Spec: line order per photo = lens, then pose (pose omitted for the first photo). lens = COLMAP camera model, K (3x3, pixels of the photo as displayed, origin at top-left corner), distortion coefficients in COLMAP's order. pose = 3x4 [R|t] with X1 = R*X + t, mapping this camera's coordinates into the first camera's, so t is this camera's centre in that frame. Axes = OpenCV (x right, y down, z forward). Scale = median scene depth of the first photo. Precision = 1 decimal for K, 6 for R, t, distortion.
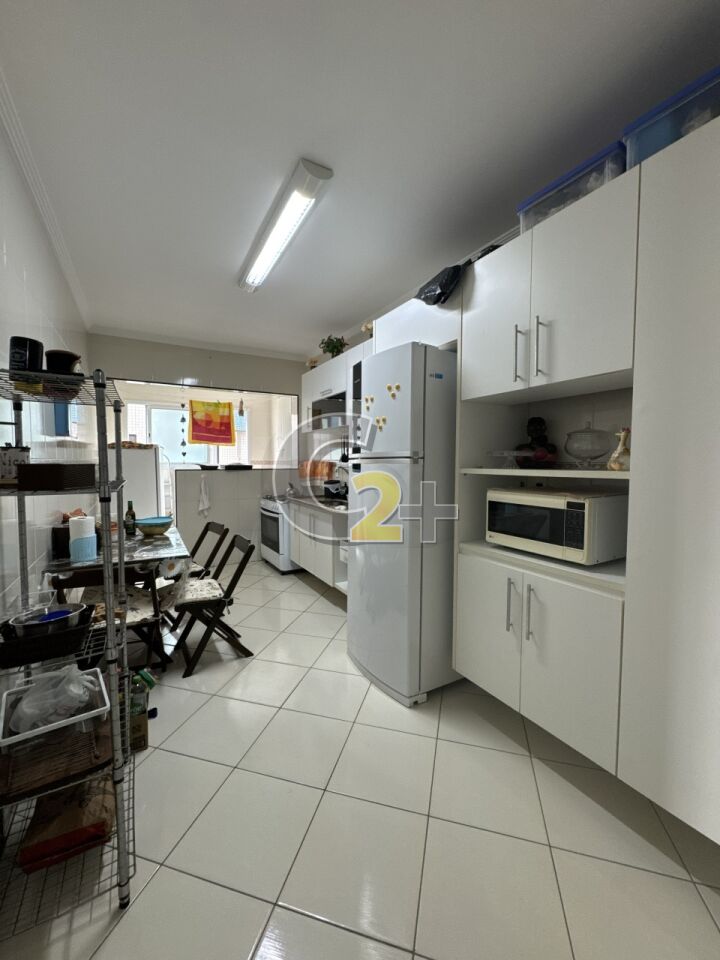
lens RADIAL K [[381.9, 0, 360.0], [0, 381.9, 480.0], [0, 0, 1]] dist [0.001906, 0.000121]
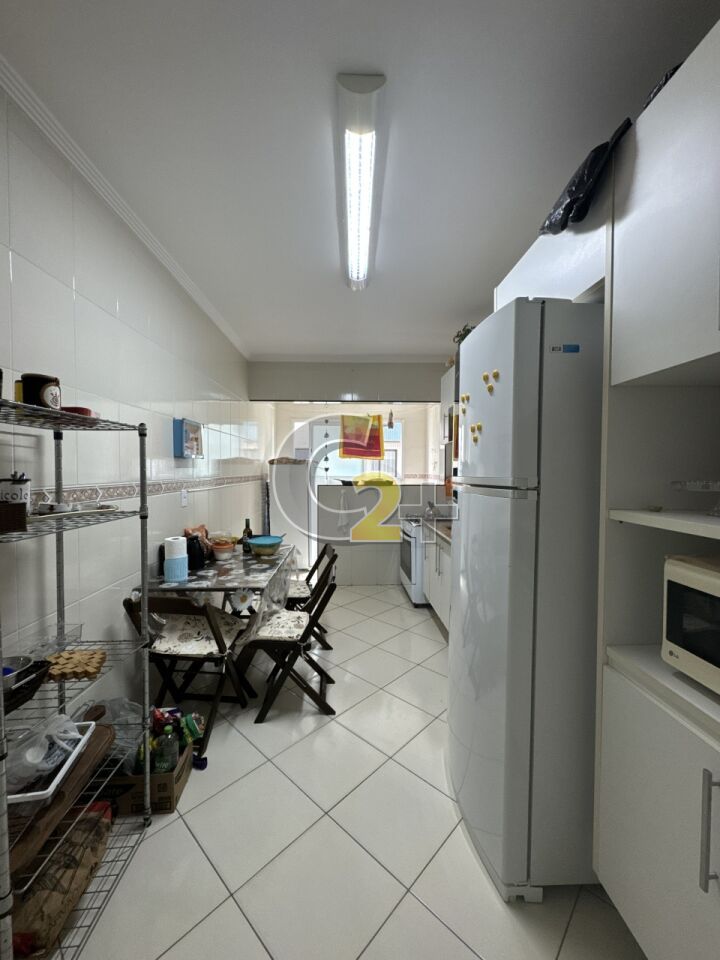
lens RADIAL K [[382.3, 0, 360.0], [0, 382.3, 480.0], [0, 0, 1]] dist [-0.001710, 0.000424]
pose [[0.884673, 0.012229, -0.466052, 0.171712], [-0.023295, 0.999567, -0.017991, -0.046982], [0.465630, 0.026773, 0.884575, 0.298091]]
